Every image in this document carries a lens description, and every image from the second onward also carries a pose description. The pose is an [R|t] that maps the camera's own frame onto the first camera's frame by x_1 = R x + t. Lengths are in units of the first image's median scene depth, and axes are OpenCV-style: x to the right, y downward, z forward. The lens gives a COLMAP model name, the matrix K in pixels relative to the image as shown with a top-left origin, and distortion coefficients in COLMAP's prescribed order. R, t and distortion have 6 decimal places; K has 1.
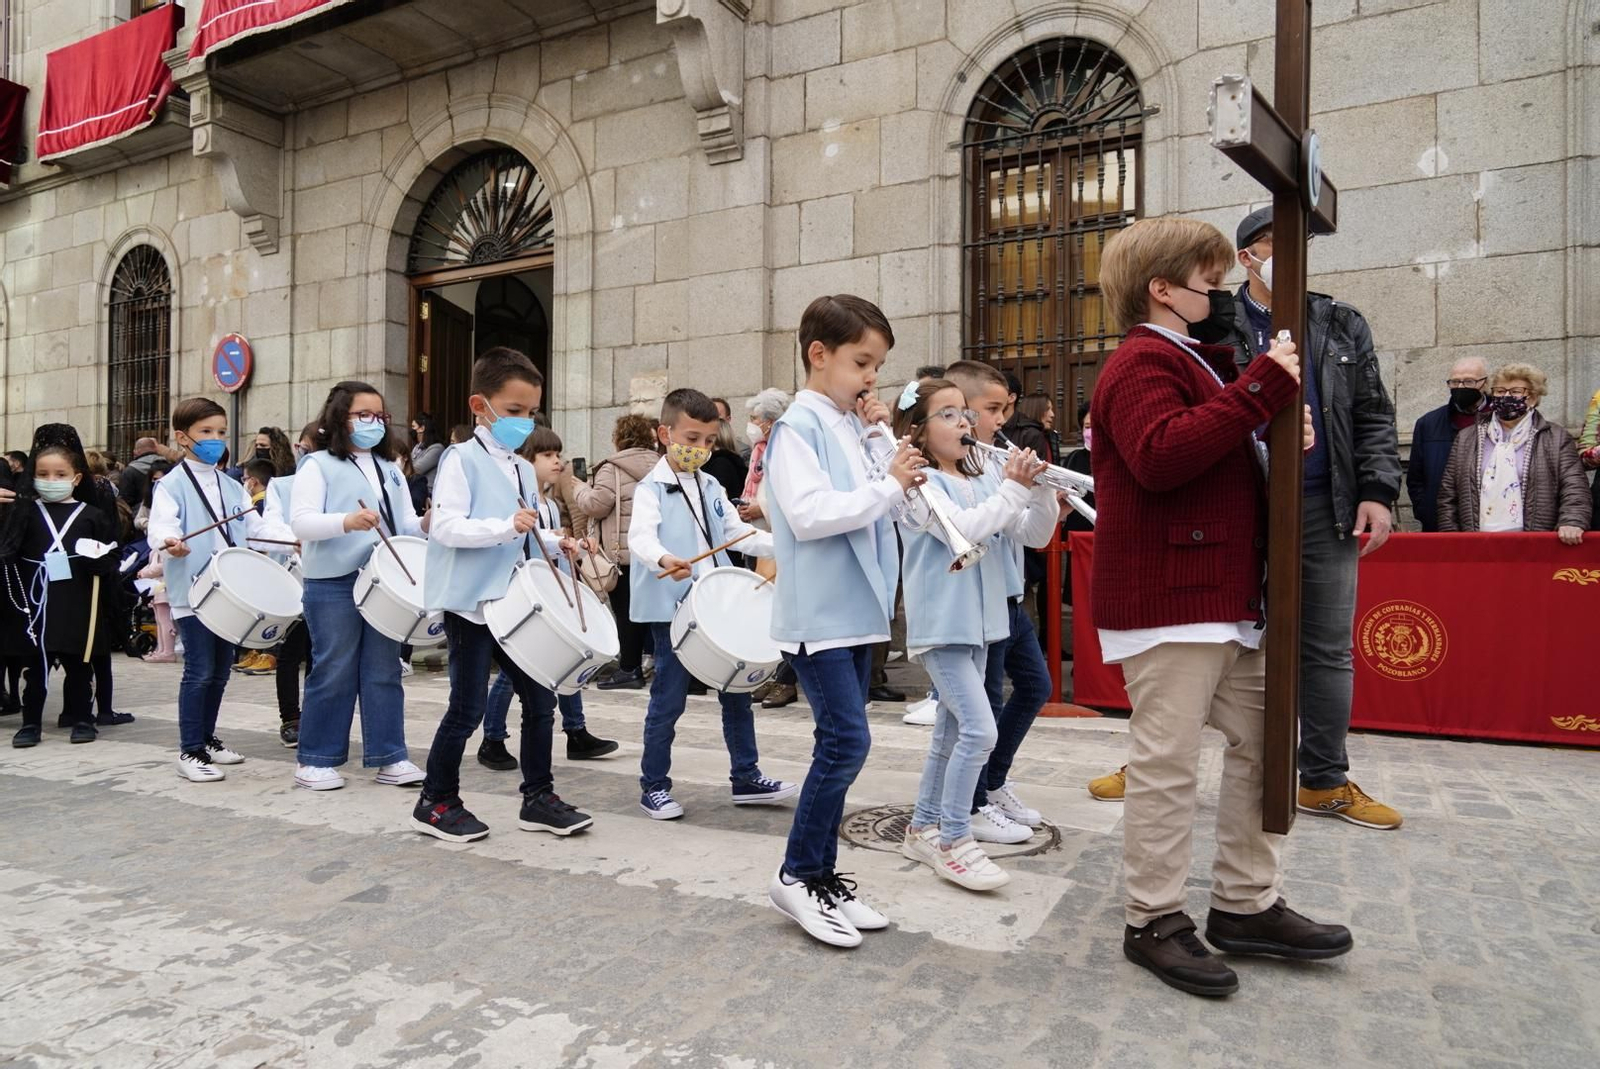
lens RADIAL K [[1077.2, 0, 800.0], [0, 1077.2, 534.5], [0, 0, 1]] dist [-0.024356, 0.020541]
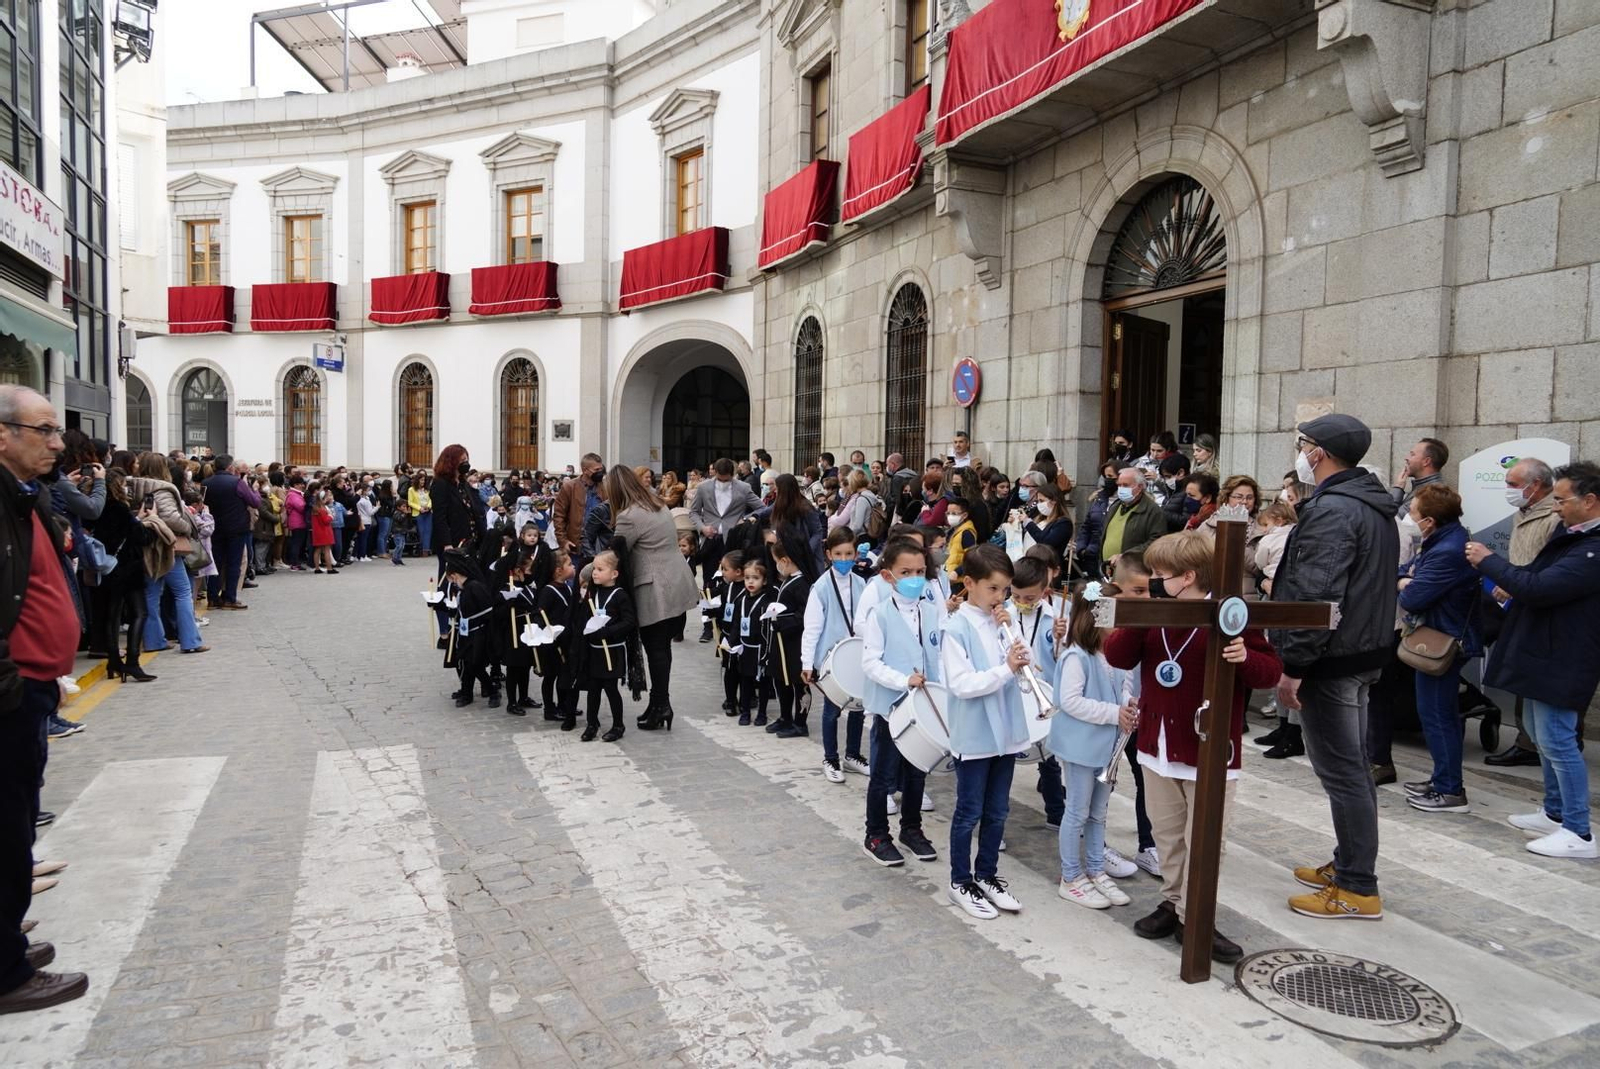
lens RADIAL K [[1077.2, 0, 800.0], [0, 1077.2, 534.5], [0, 0, 1]] dist [-0.024356, 0.020541]
pose [[0.768592, 0.044483, -0.638191, 0.114865], [-0.005474, 0.998000, 0.062970, -0.077065], [0.639716, -0.044905, 0.767298, -0.050616]]
